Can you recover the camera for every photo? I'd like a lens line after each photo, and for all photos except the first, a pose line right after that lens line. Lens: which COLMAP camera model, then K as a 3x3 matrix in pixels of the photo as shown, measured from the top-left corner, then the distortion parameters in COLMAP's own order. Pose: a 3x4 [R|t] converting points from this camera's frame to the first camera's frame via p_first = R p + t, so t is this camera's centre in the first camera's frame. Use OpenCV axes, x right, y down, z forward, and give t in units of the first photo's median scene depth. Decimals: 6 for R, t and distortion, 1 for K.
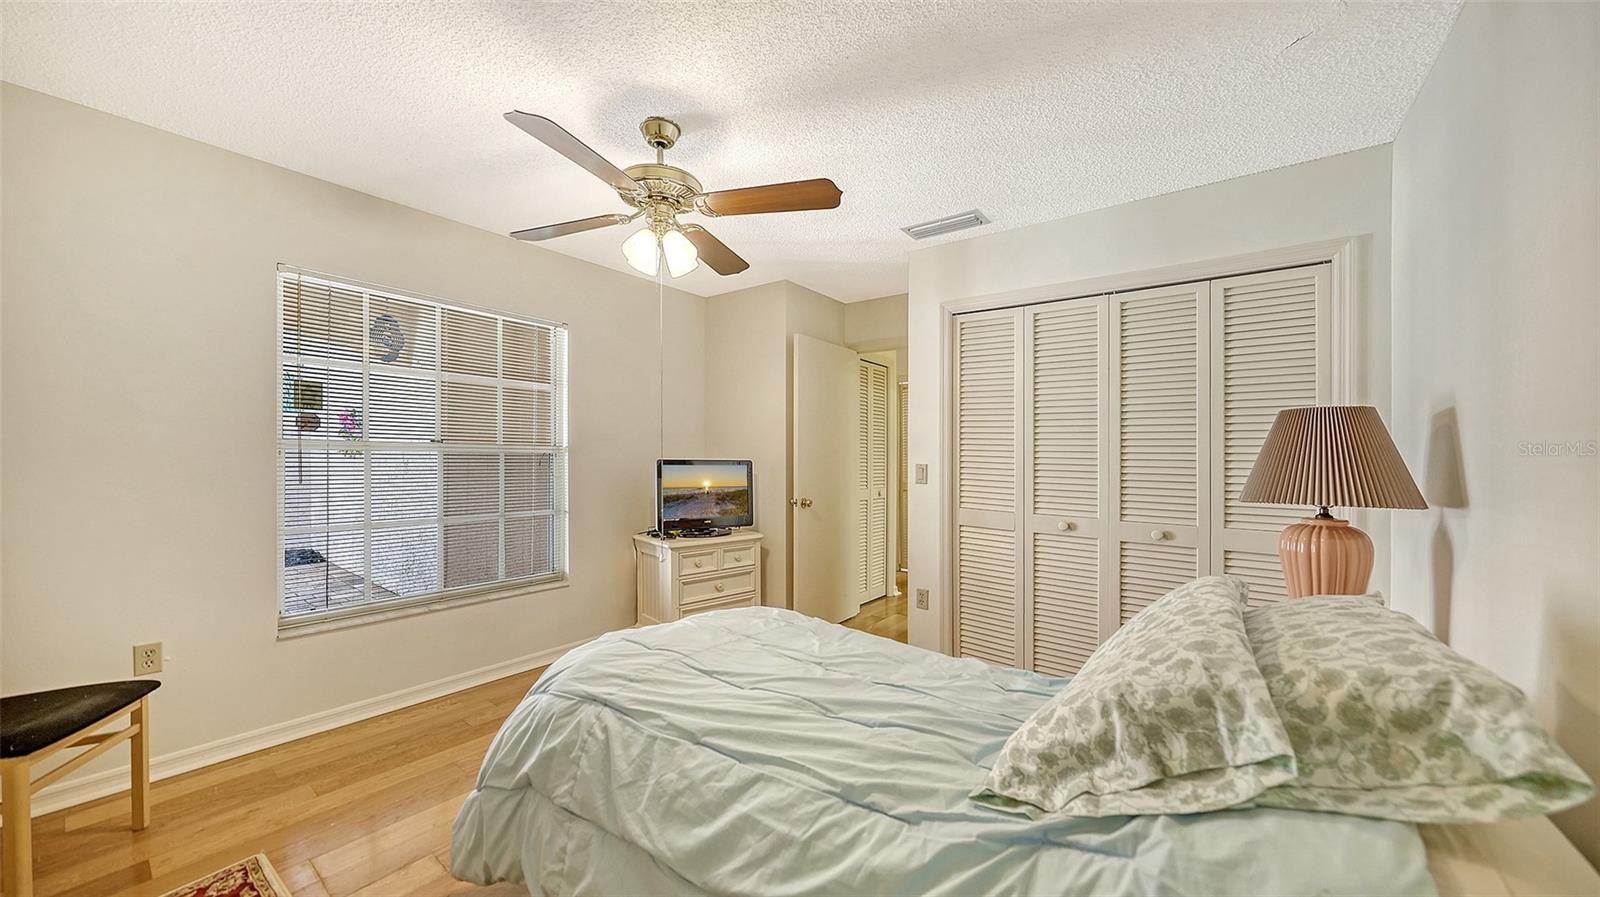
lens RADIAL K [[564.4, 0, 796.6], [0, 564.4, 456.5], [0, 0, 1]] dist [-0.000846, -0.000027]
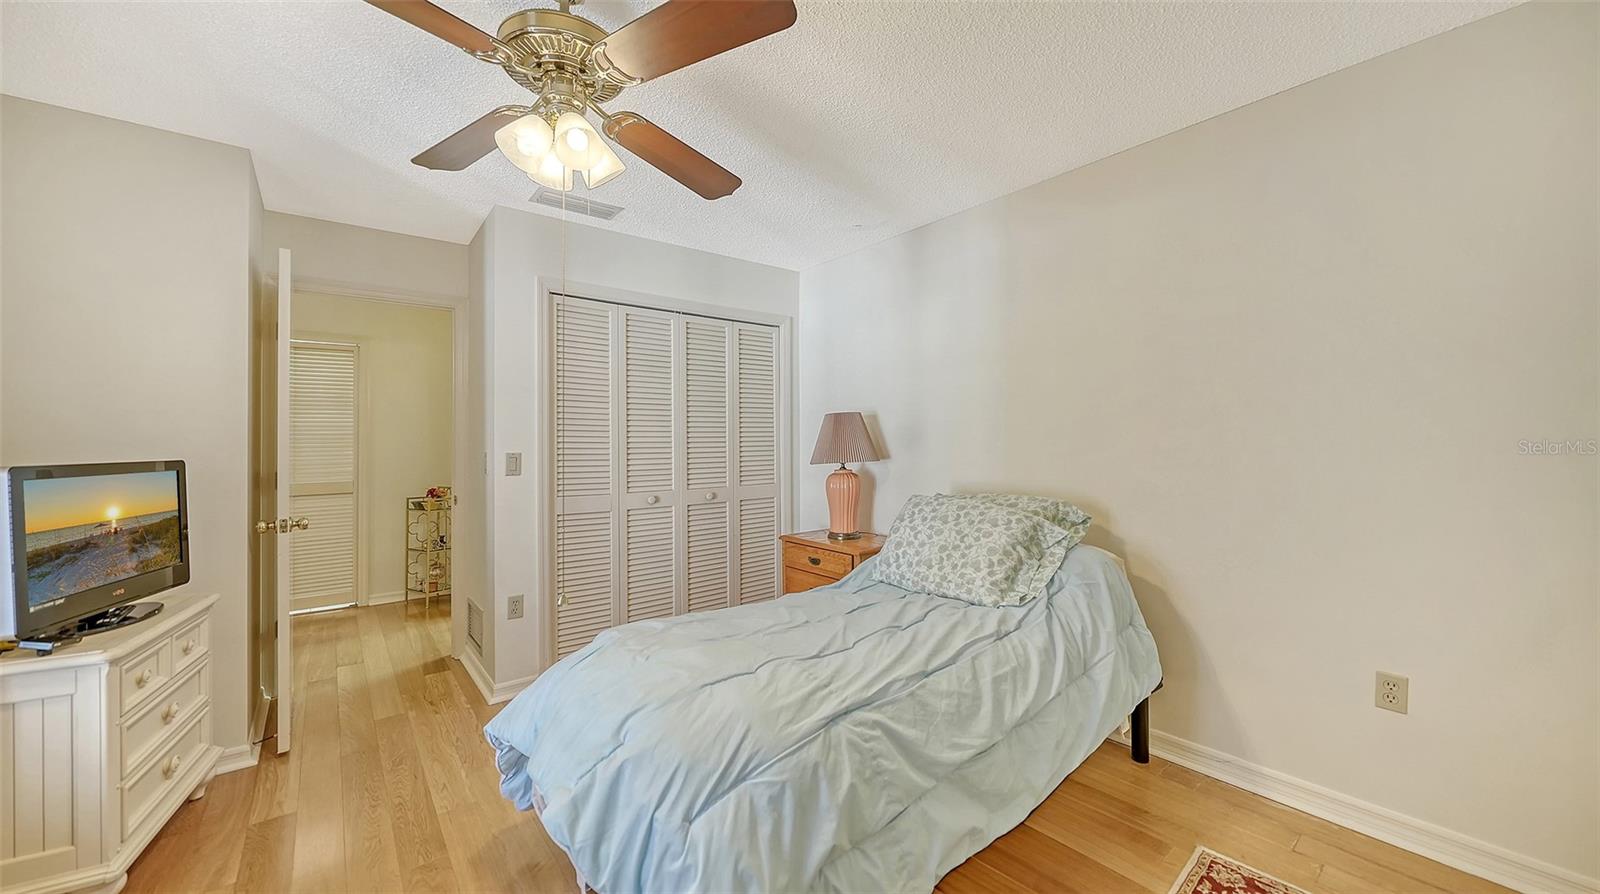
lens RADIAL K [[572.7, 0, 797.7], [0, 572.7, 439.7], [0, 0, 1]] dist [-0.002080, -0.000041]
pose [[0.243734, -0.015984, 0.969710, -0.999759], [0.017990, 0.999767, 0.011958, -0.018408], [-0.969675, 0.014531, 0.243965, 0.664693]]
